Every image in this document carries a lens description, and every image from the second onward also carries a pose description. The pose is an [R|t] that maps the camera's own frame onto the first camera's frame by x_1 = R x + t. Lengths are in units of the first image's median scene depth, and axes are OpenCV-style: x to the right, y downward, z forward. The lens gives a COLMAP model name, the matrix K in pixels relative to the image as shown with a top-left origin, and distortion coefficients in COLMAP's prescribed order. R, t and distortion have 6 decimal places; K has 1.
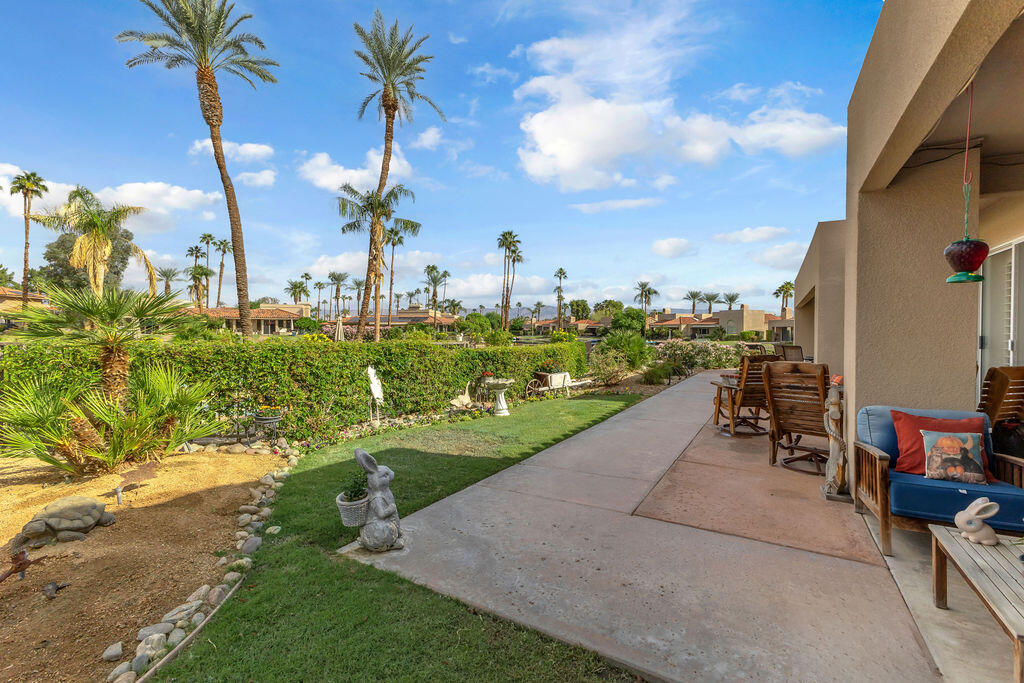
lens RADIAL K [[440.4, 0, 513.7], [0, 440.4, 336.7], [0, 0, 1]] dist [0.003738, 0.000216]
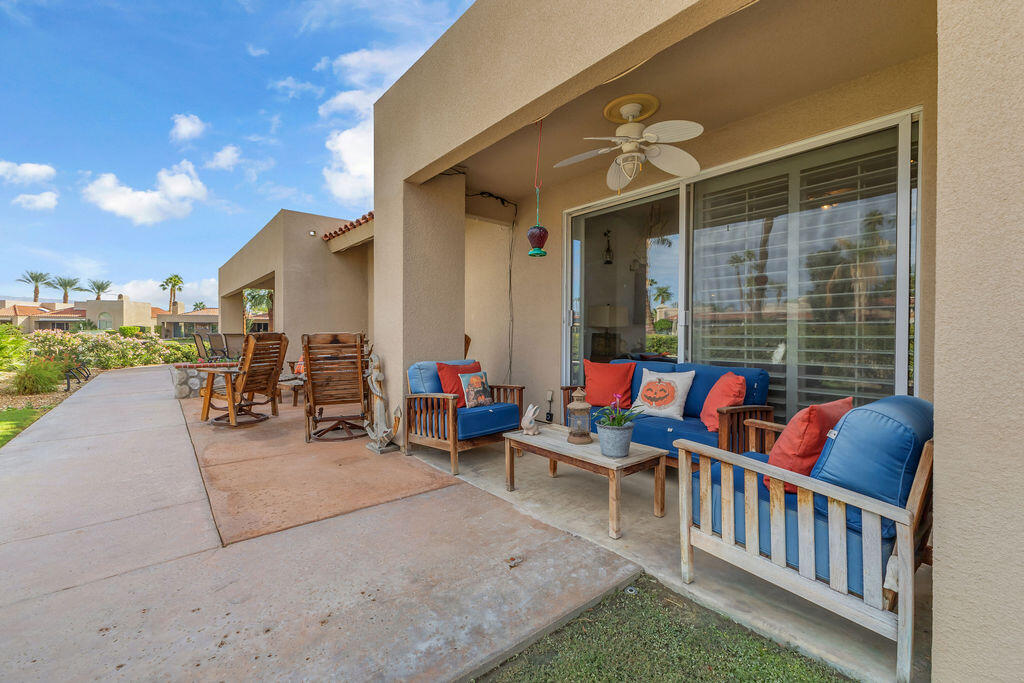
lens RADIAL K [[440.4, 0, 513.7], [0, 440.4, 336.7], [0, 0, 1]] dist [0.003738, 0.000216]
pose [[0.344639, -0.013057, 0.938644, -0.182518], [0.007683, 0.999909, 0.011088, 0.062947], [-0.938704, 0.003390, 0.344708, 0.286647]]
